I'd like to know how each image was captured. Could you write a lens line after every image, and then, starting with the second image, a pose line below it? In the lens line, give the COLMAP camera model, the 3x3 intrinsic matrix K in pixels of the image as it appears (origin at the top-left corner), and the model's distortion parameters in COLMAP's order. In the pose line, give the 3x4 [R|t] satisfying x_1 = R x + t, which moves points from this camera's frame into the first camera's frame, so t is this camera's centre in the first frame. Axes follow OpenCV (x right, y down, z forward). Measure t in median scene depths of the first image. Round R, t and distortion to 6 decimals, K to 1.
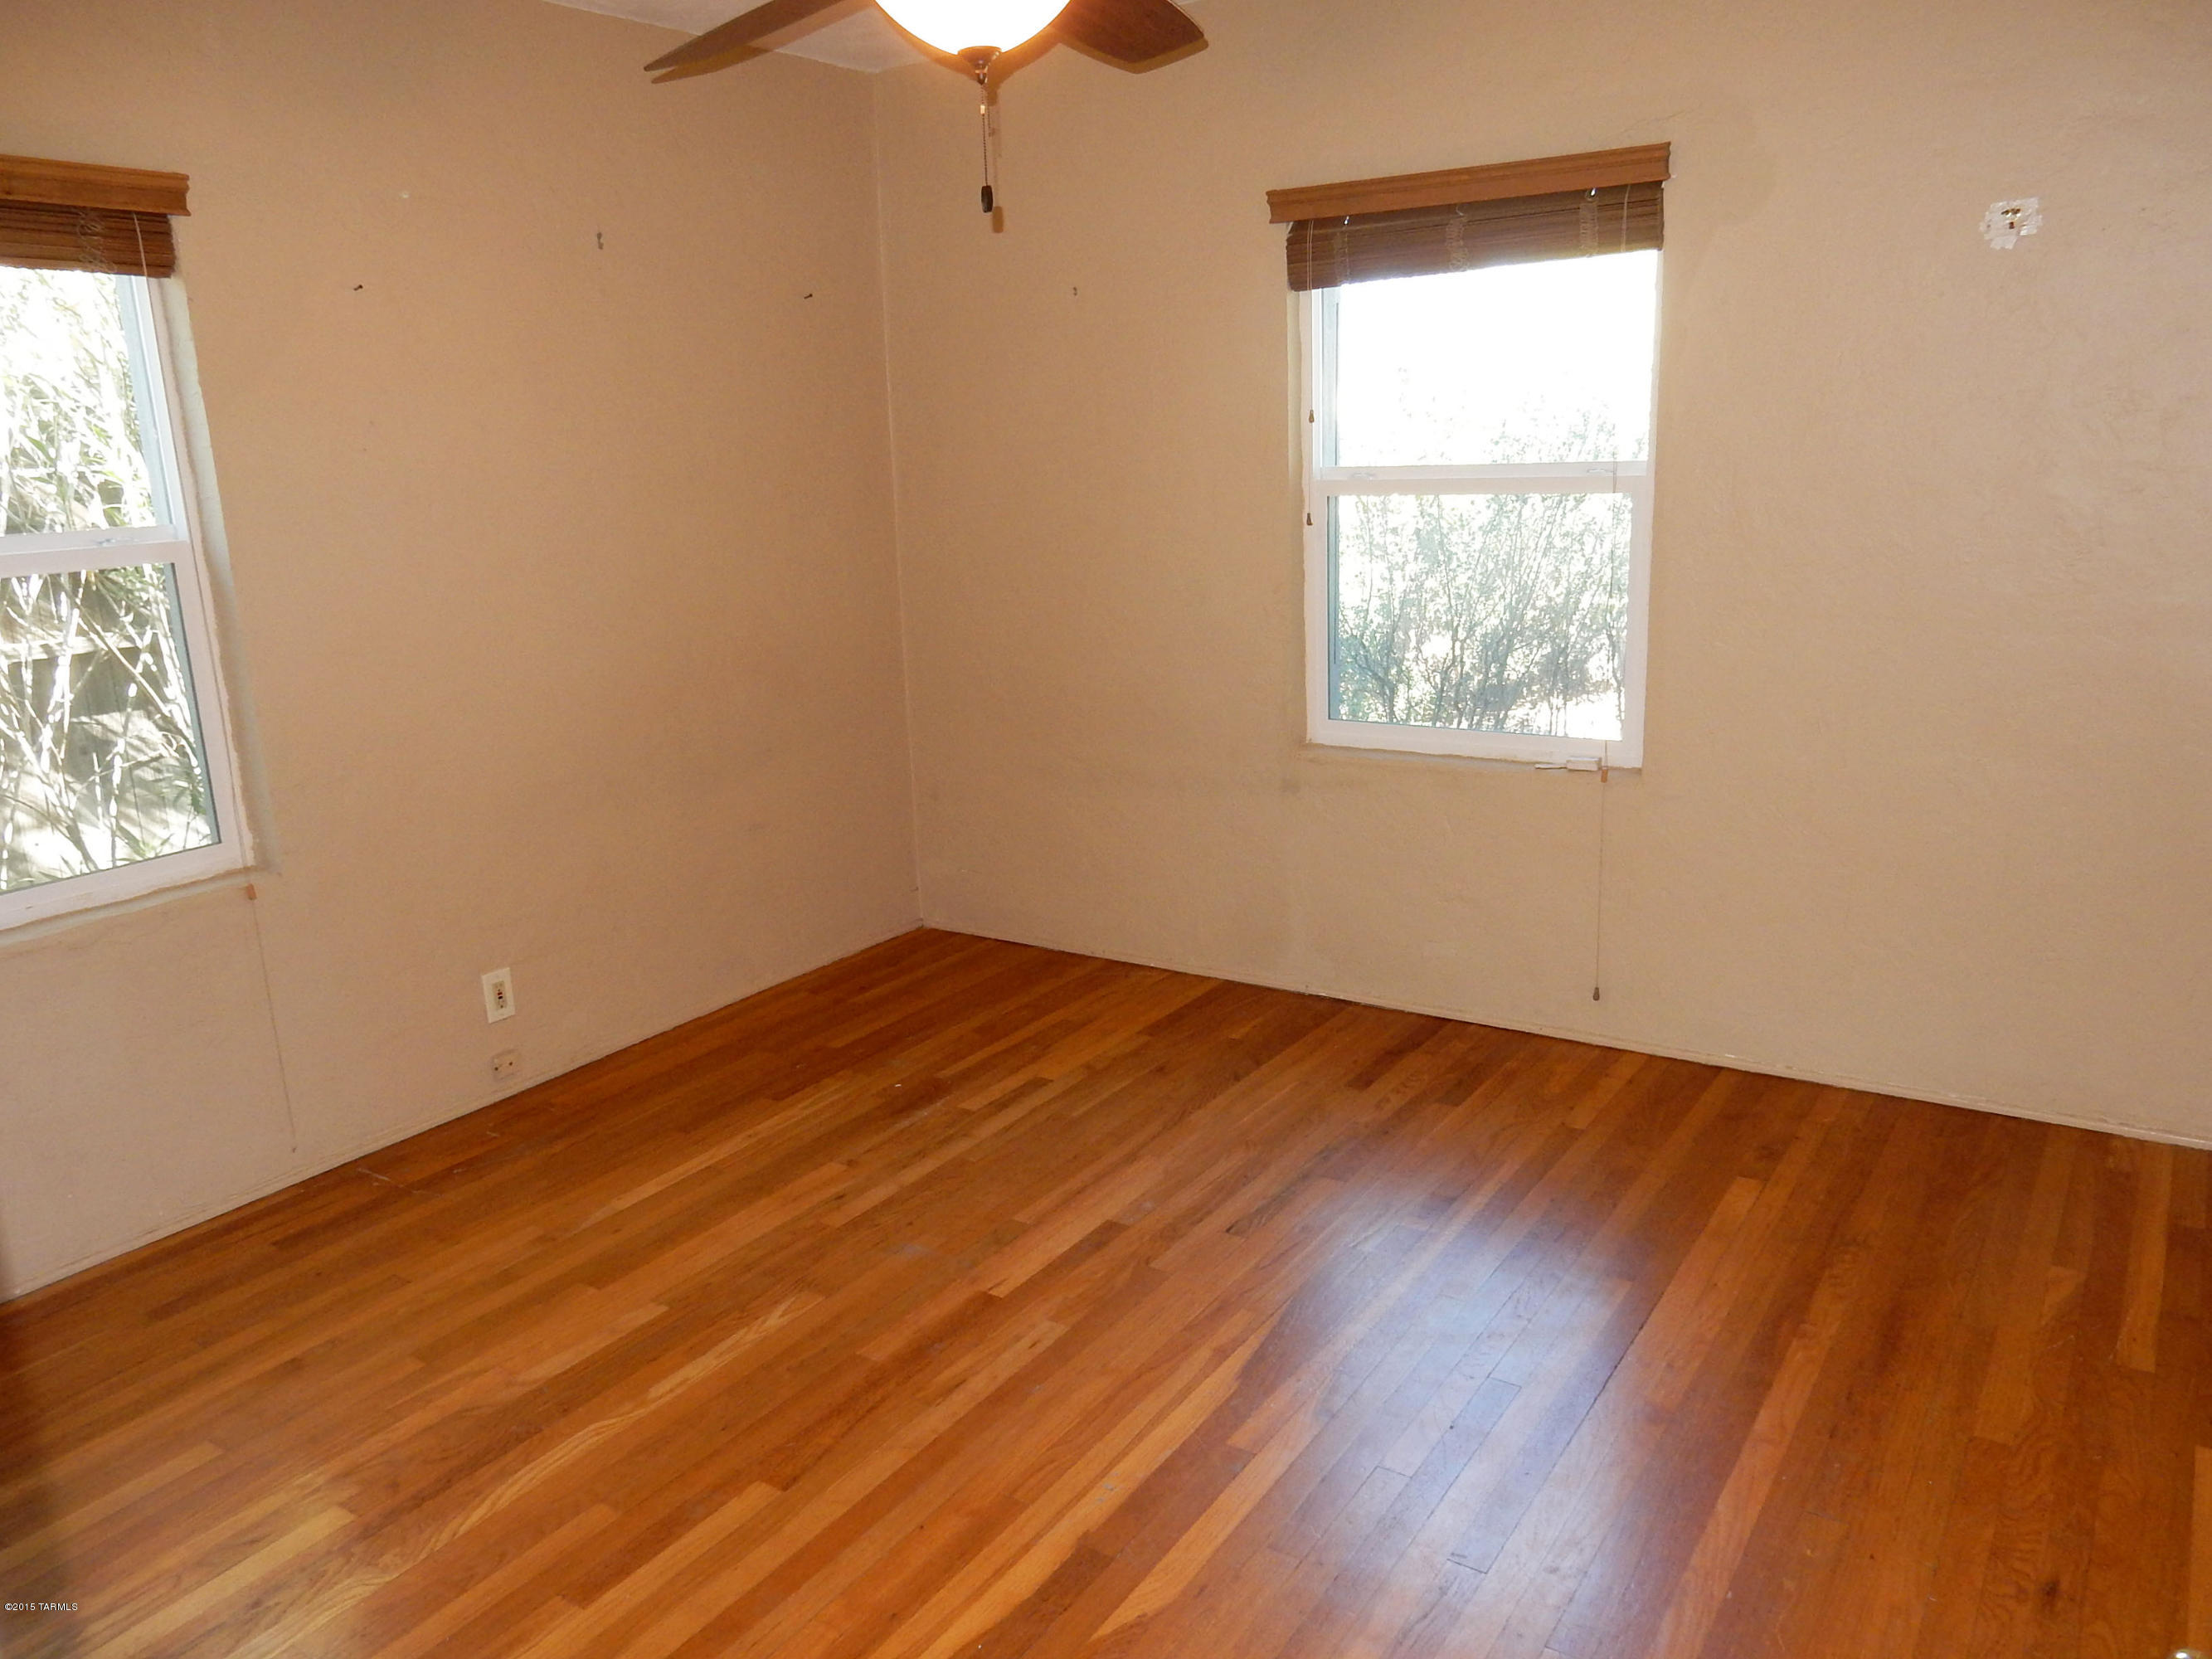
lens RADIAL K [[1629.8, 0, 1106.0], [0, 1629.8, 829.5], [0, 0, 1]] dist [0.001212, 0.001727]
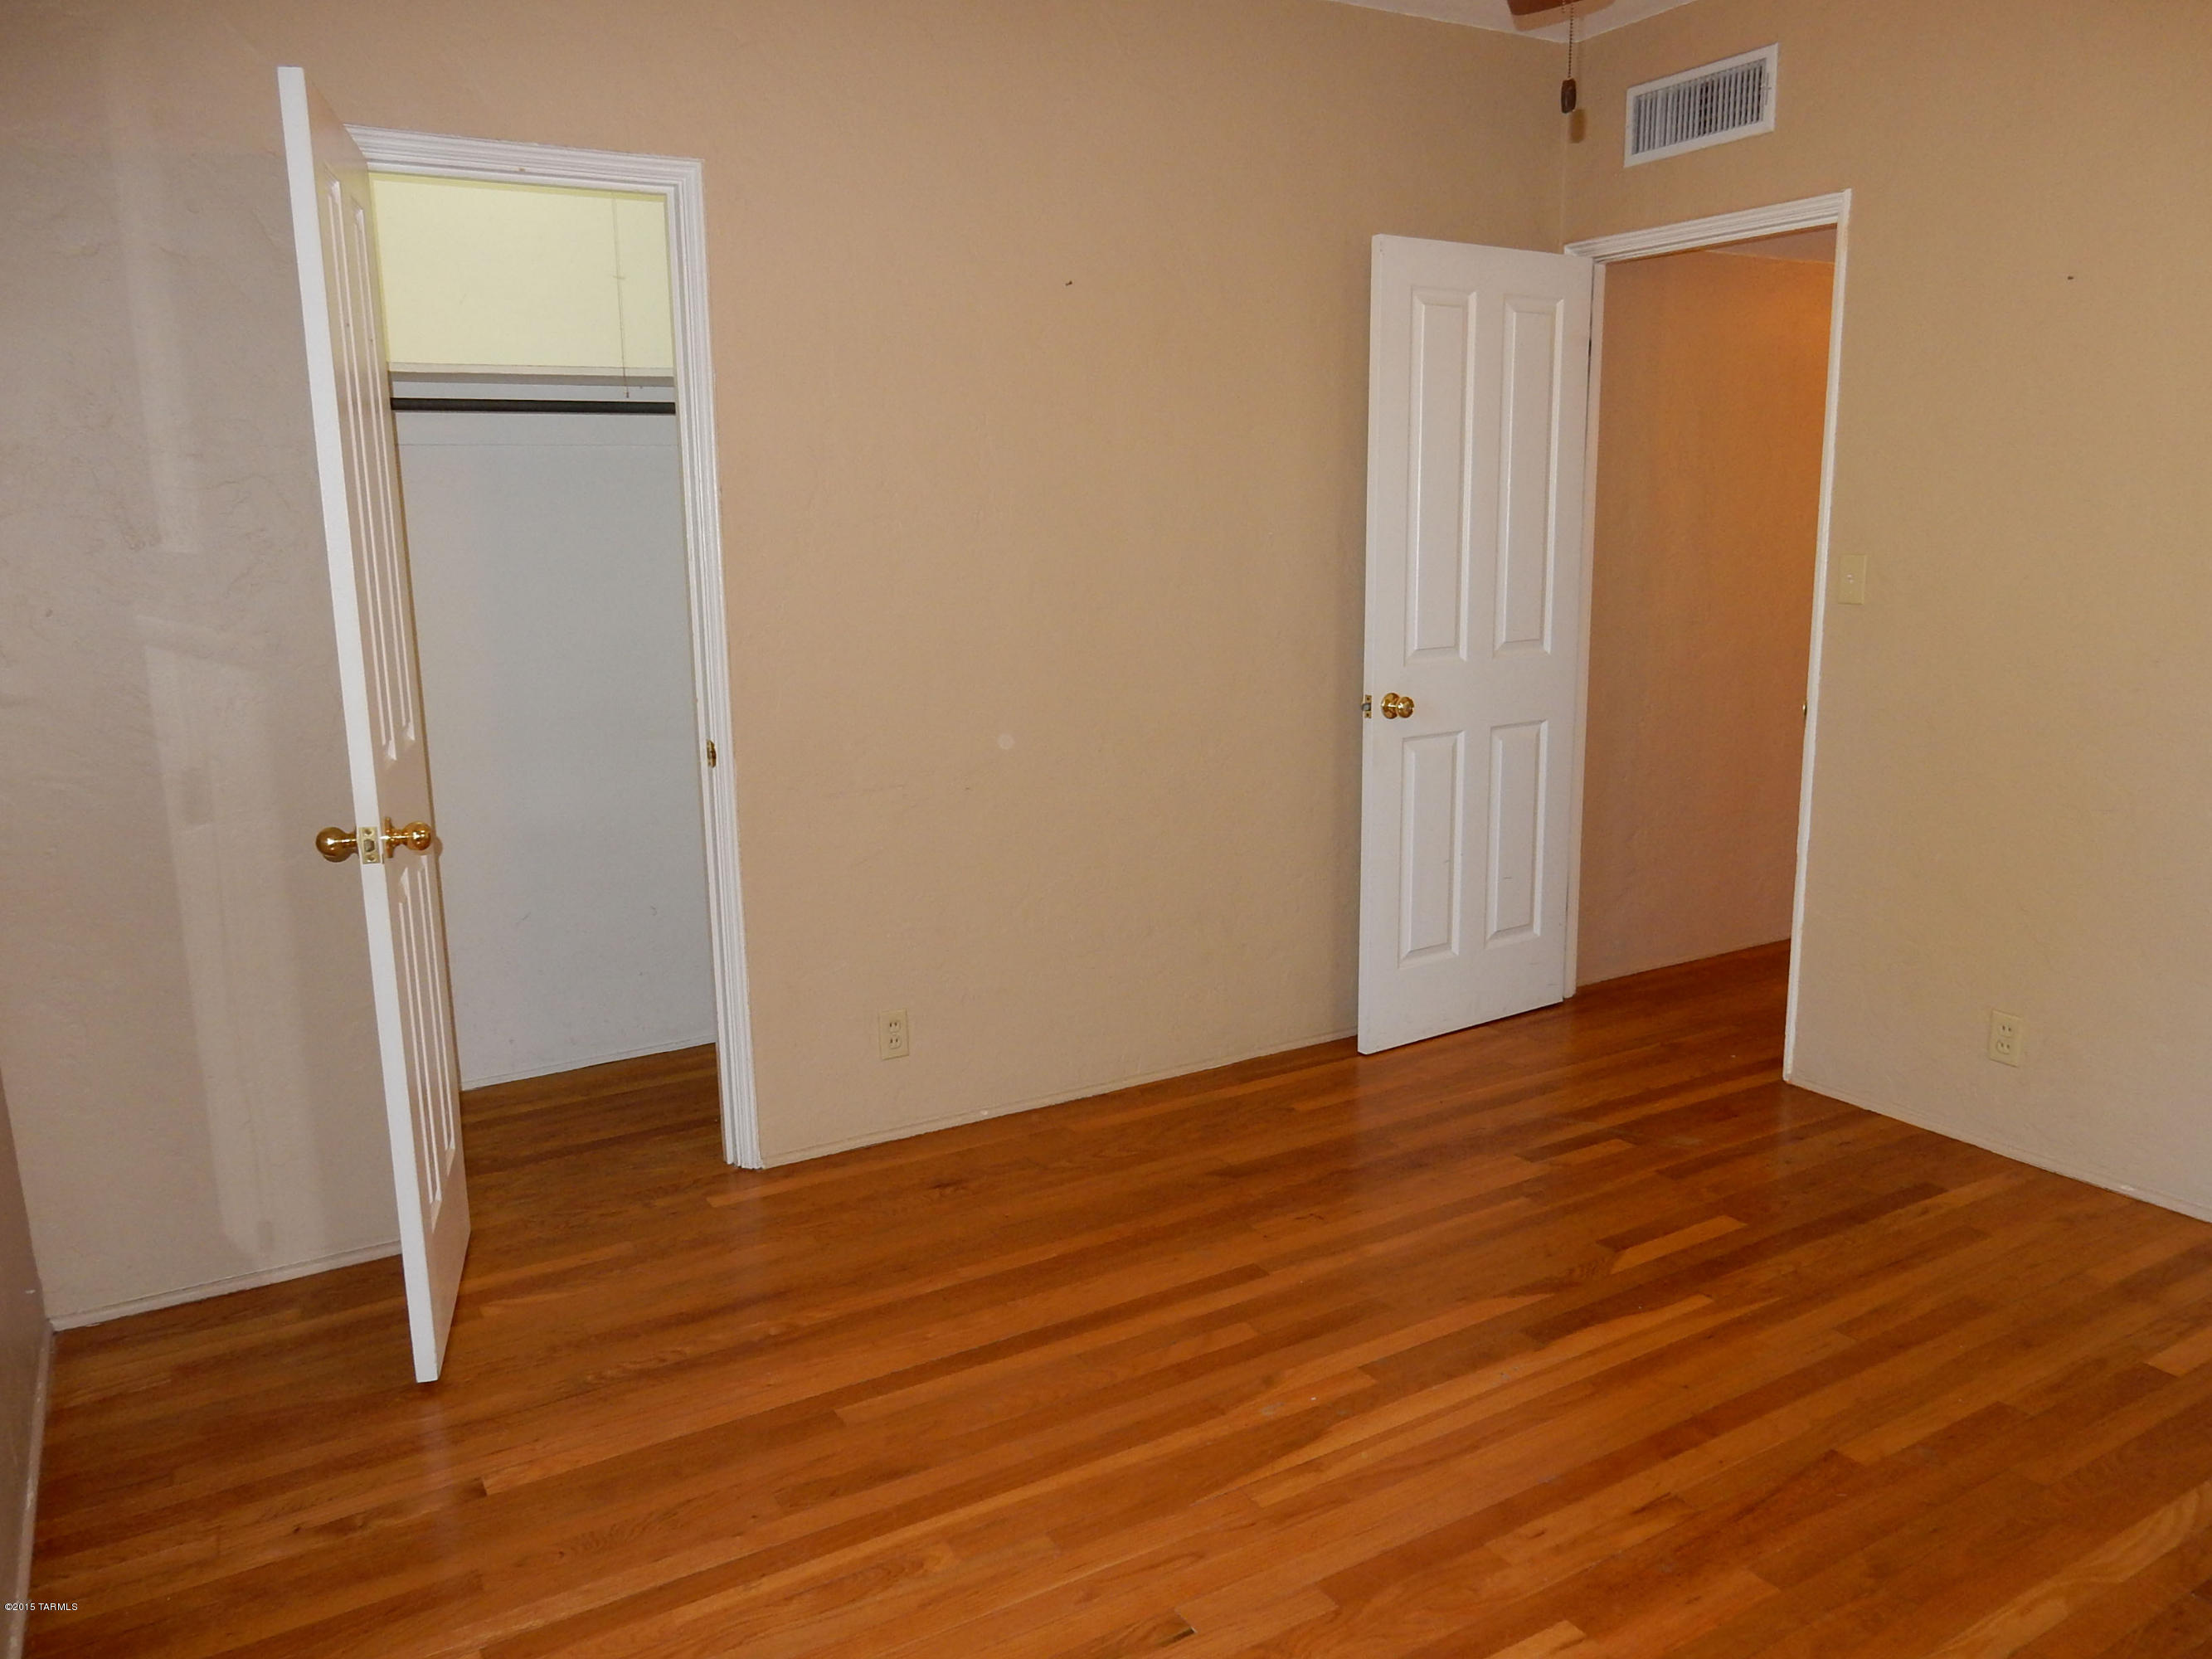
lens RADIAL K [[1629.8, 0, 1106.0], [0, 1629.8, 829.5], [0, 0, 1]] dist [0.001212, 0.001727]
pose [[-0.902570, -0.024831, 0.429826, -0.206581], [0.159243, 0.908286, 0.386858, -0.372181], [-0.400011, 0.417613, -0.815837, 1.755180]]
